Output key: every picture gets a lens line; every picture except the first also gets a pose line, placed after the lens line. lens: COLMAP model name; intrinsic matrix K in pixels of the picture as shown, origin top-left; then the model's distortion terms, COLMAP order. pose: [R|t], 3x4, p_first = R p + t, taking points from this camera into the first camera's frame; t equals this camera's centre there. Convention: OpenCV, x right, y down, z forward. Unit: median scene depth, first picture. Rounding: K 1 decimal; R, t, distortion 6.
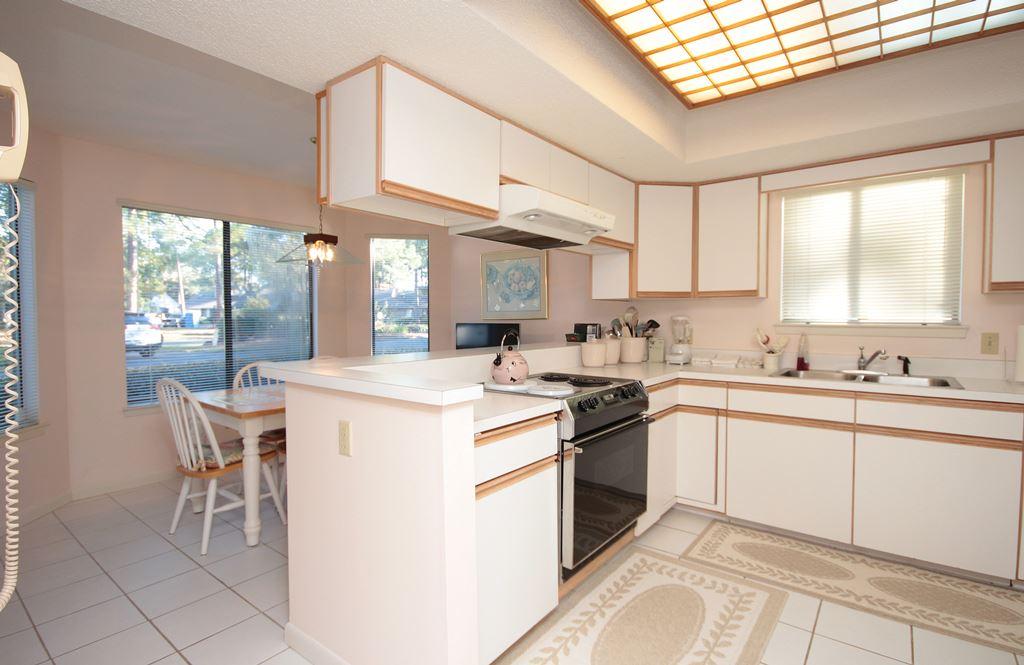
lens RADIAL K [[494.3, 0, 509.1], [0, 494.3, 331.6], [0, 0, 1]] dist [-0.008825, -0.000306]
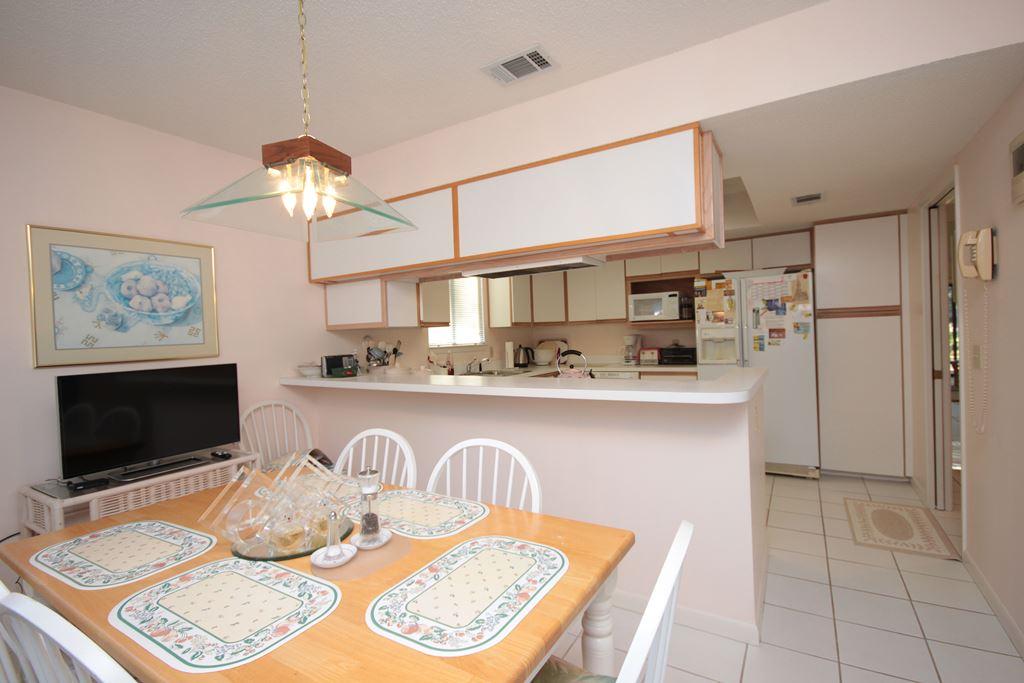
lens RADIAL K [[475.9, 0, 513.1], [0, 475.9, 337.7], [0, 0, 1]] dist [0.003489, -0.003304]
pose [[-0.117185, -0.003913, 0.993102, -0.831241], [0.065633, 0.997775, 0.011677, -0.043517], [-0.990939, 0.066549, -0.116667, 0.947409]]
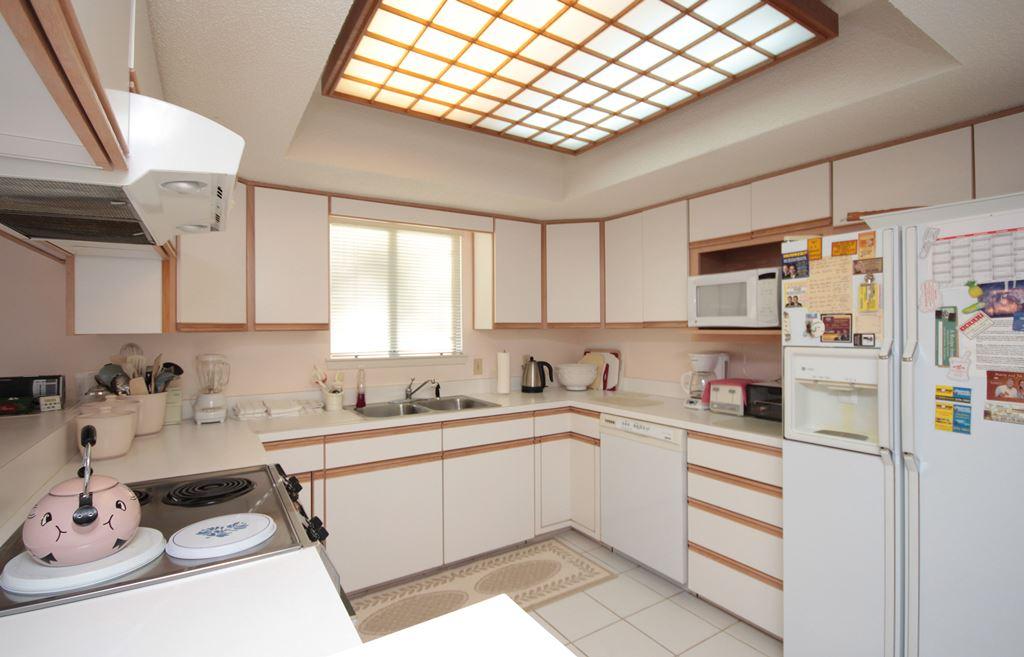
lens RADIAL K [[487.7, 0, 517.0], [0, 487.7, 326.7], [0, 0, 1]] dist [-0.000035, -0.000289]
pose [[0.325321, -0.001743, 0.945602, -0.204900], [0.034091, 0.999370, -0.009886, -0.056269], [-0.944989, 0.035453, 0.325176, 0.382924]]
